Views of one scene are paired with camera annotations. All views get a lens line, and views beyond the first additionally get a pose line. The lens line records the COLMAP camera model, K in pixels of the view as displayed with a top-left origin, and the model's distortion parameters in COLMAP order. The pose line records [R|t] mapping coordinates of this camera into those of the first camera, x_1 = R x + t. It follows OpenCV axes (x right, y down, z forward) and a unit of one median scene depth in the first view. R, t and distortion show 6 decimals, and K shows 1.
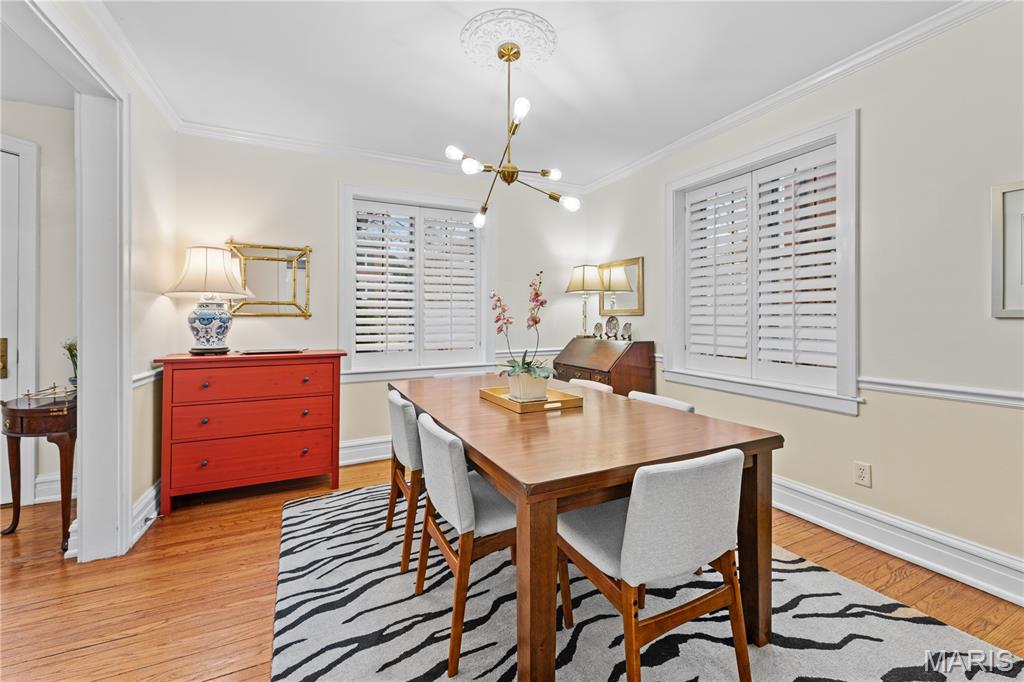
lens RADIAL K [[416.9, 0, 510.1], [0, 416.9, 314.8], [0, 0, 1]] dist [-0.000733, -0.000863]
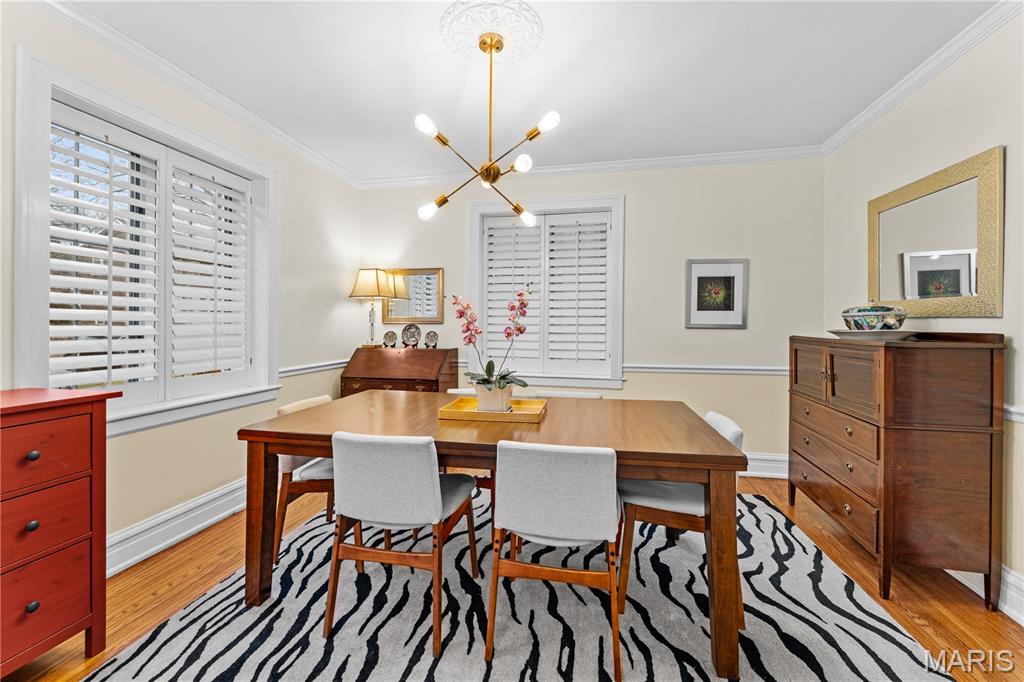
lens RADIAL K [[416.9, 0, 512.7], [0, 416.9, 325.0], [0, 0, 1]] dist [-0.000733, -0.000863]
pose [[0.612206, 0.005961, 0.790676, -0.509215], [-0.011422, 0.999934, 0.001305, 0.001260], [-0.790616, -0.009830, 0.612234, 0.273100]]
